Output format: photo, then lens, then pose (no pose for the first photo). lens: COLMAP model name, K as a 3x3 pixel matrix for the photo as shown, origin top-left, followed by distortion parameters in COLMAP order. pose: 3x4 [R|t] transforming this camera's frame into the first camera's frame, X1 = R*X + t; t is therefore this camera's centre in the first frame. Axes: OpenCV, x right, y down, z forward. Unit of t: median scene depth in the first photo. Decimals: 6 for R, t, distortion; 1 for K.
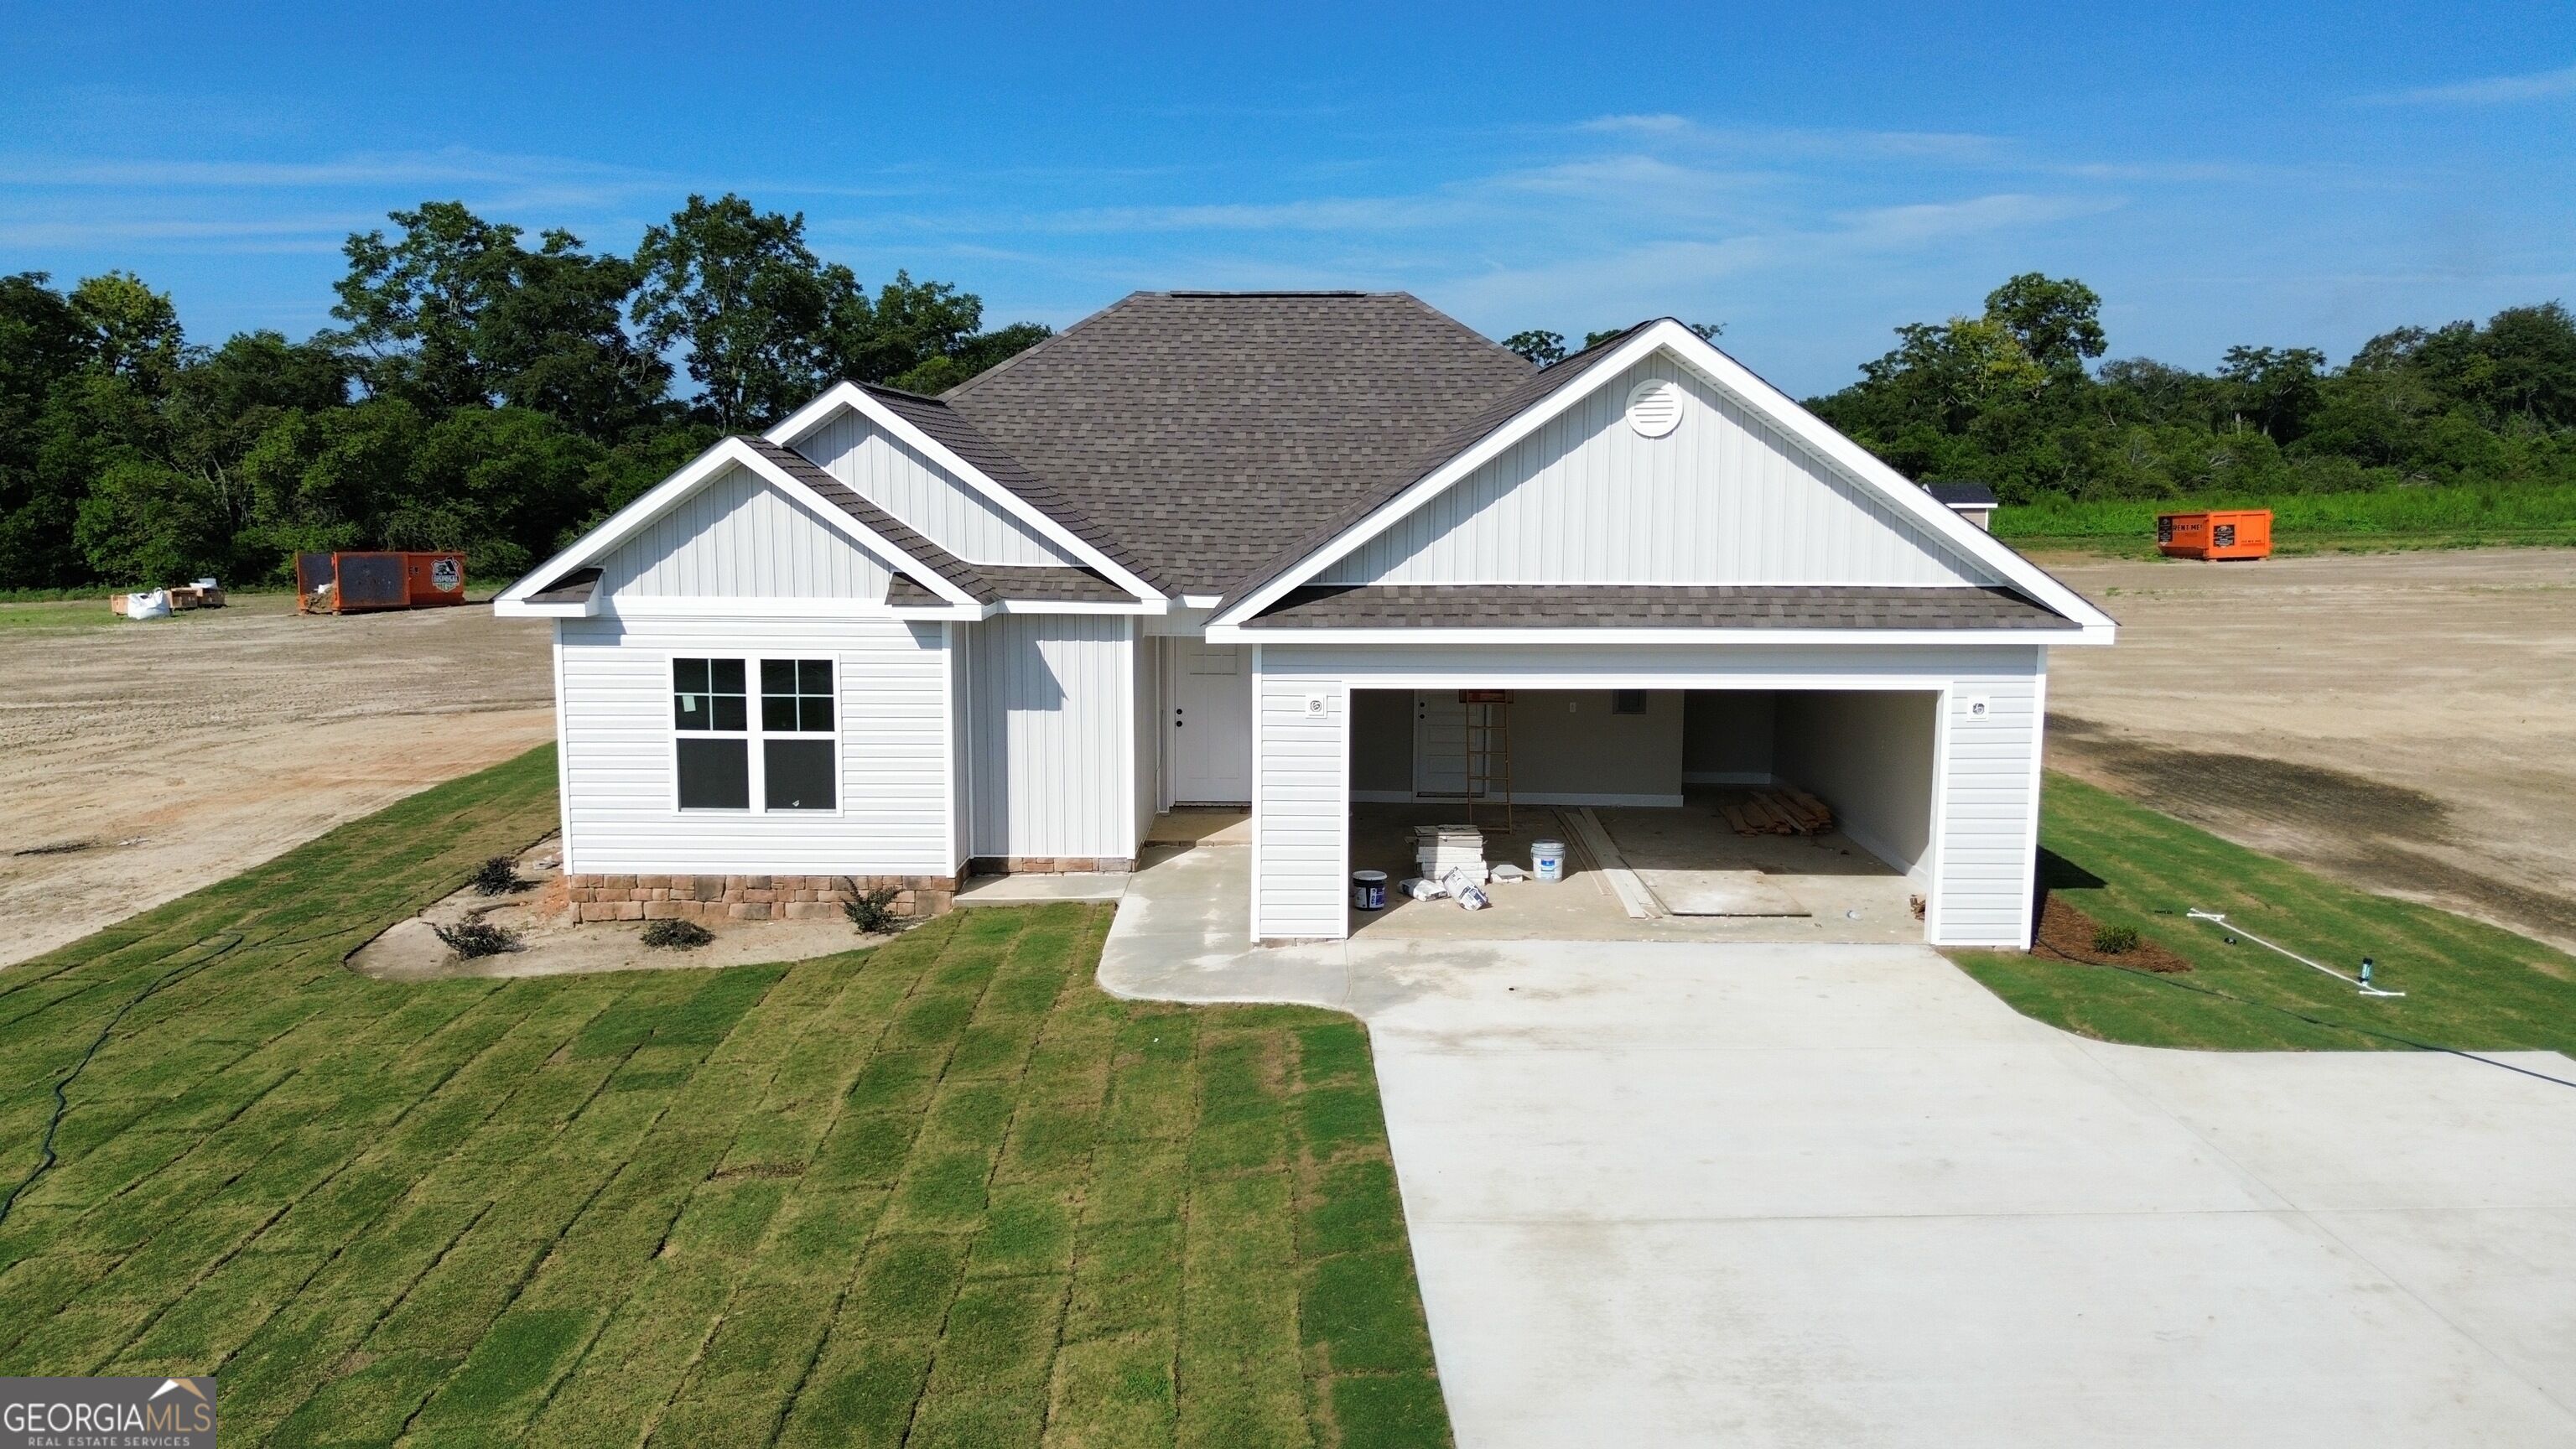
lens RADIAL K [[1803.8, 0, 1288.0], [0, 1803.8, 724.5], [0, 0, 1]] dist [0.068591, -0.065467]
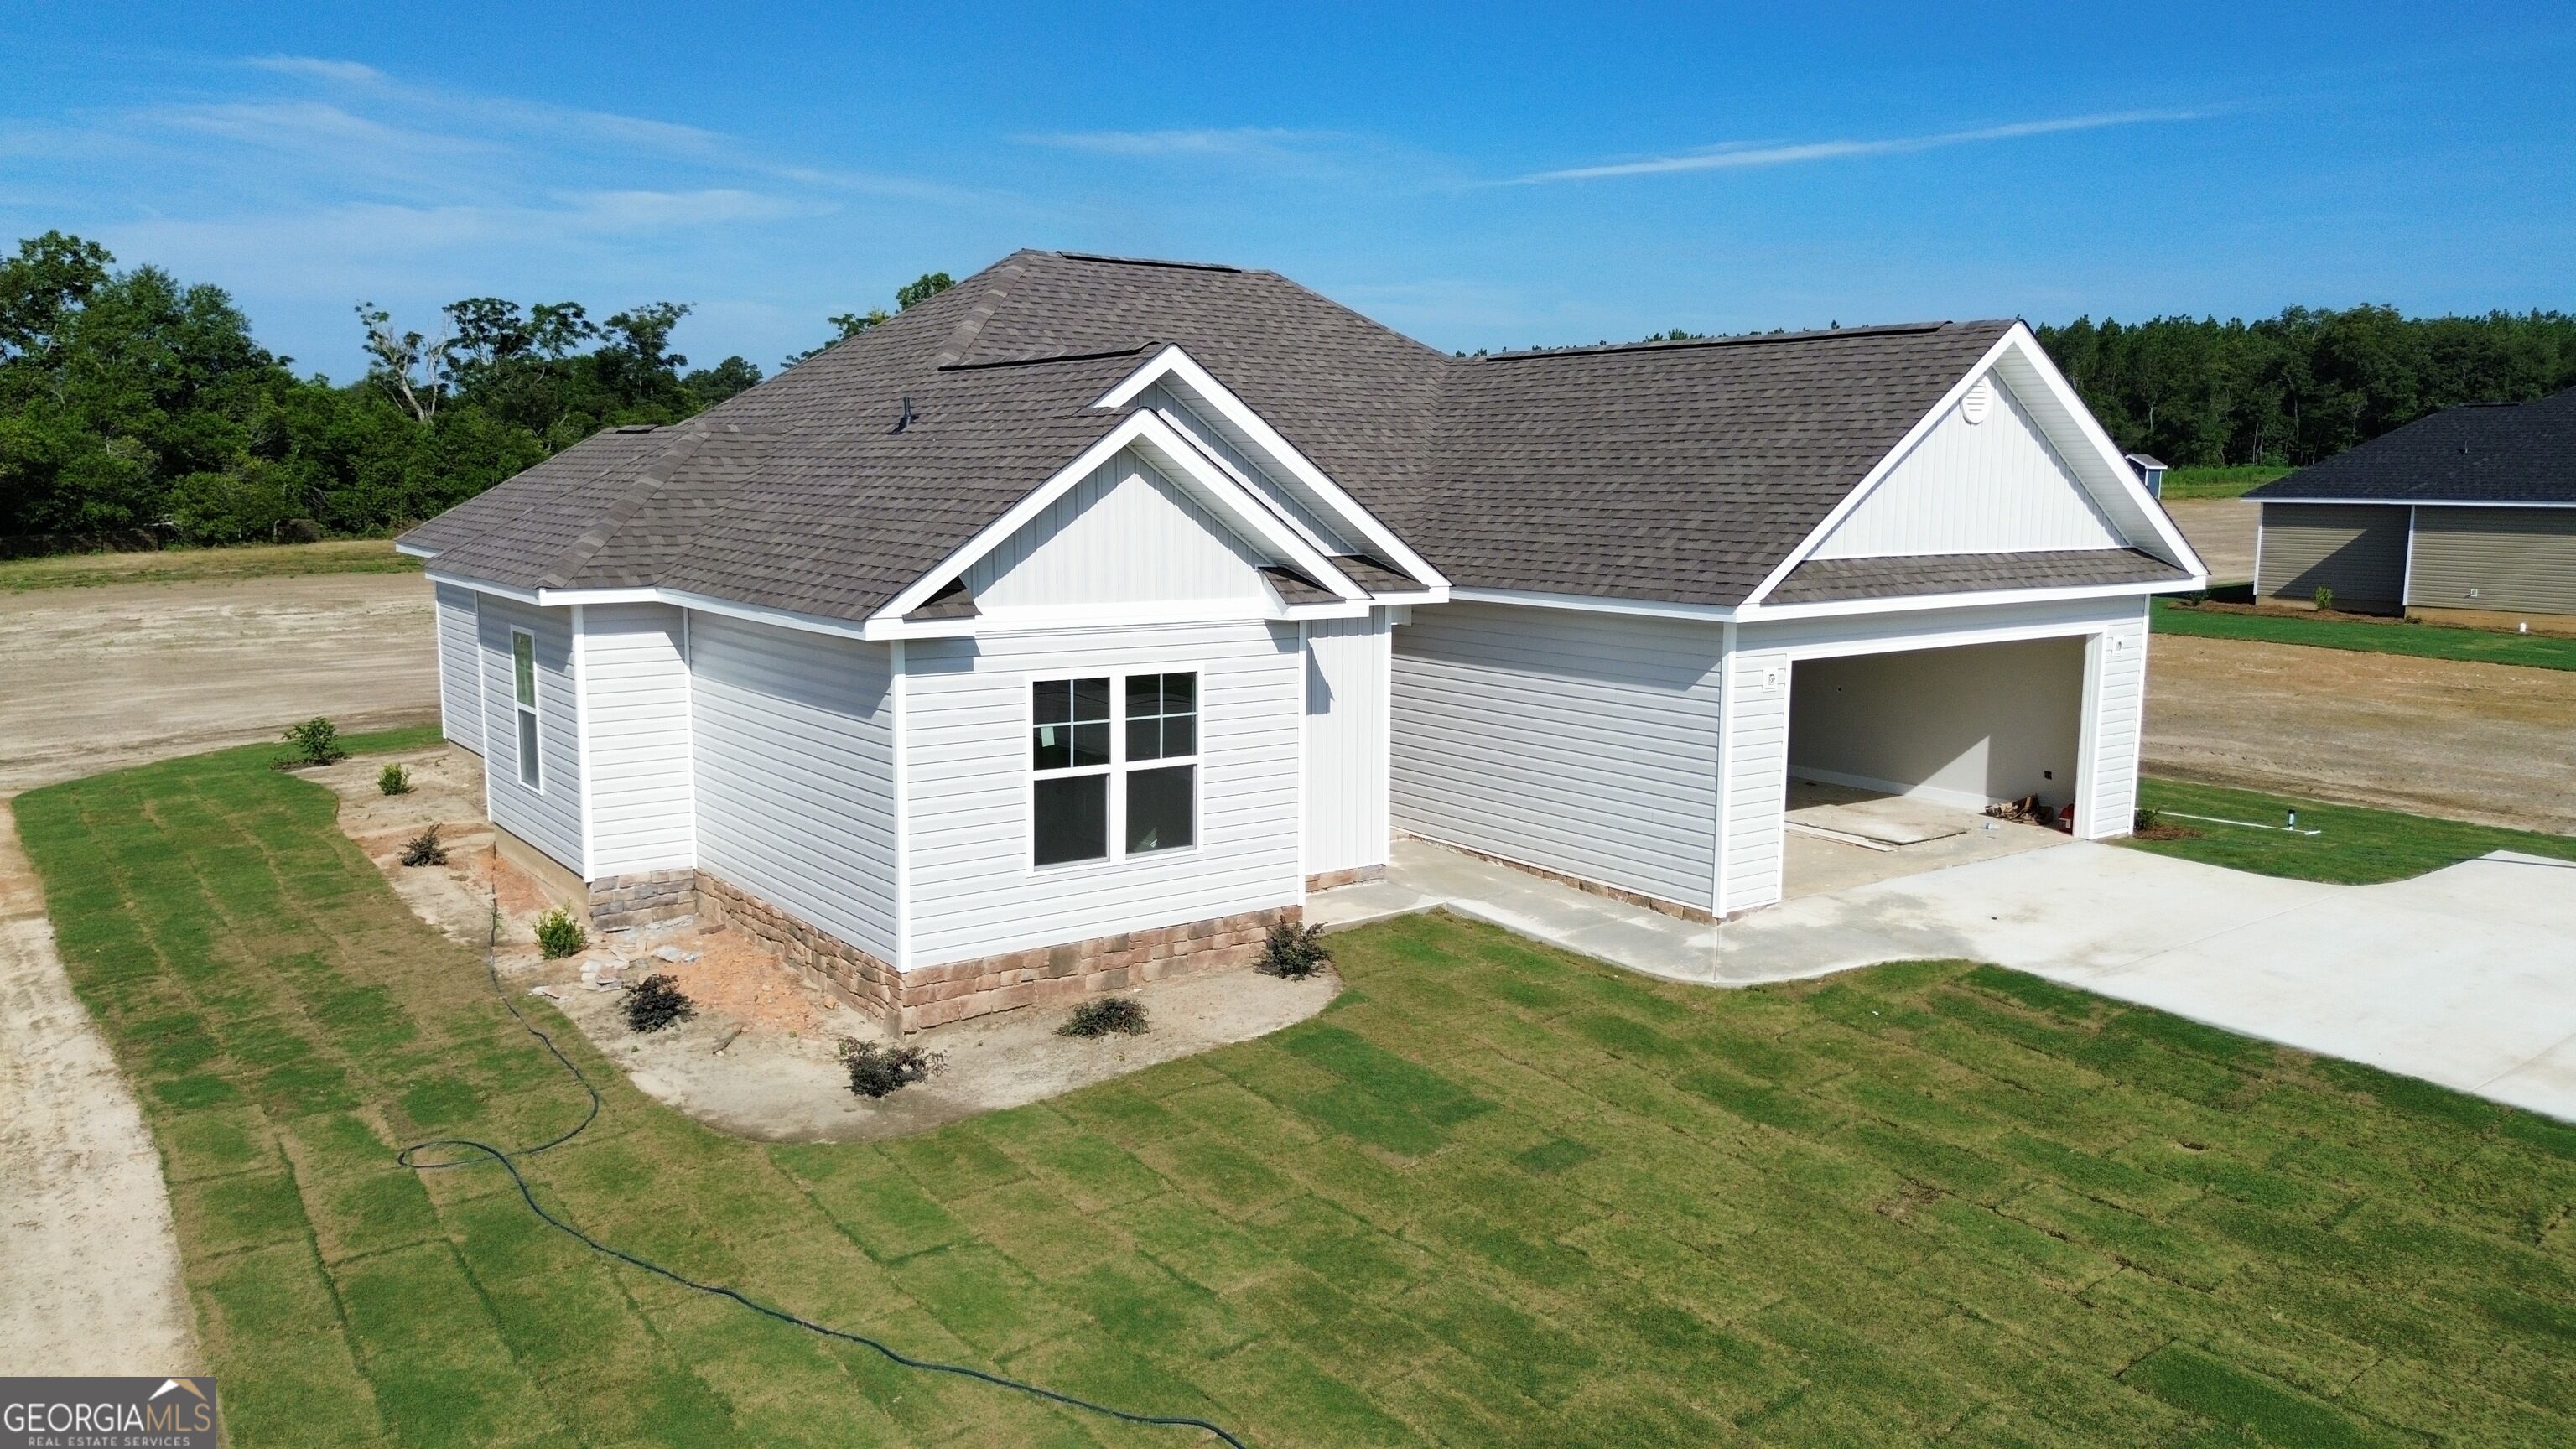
lens RADIAL K [[1803.8, 0, 1288.0], [0, 1803.8, 724.5], [0, 0, 1]] dist [0.068591, -0.065467]
pose [[0.802880, -0.080804, 0.590639, -0.718813], [0.076719, 0.996538, 0.032047, -0.034353], [-0.591184, 0.019583, 0.806299, 0.286868]]
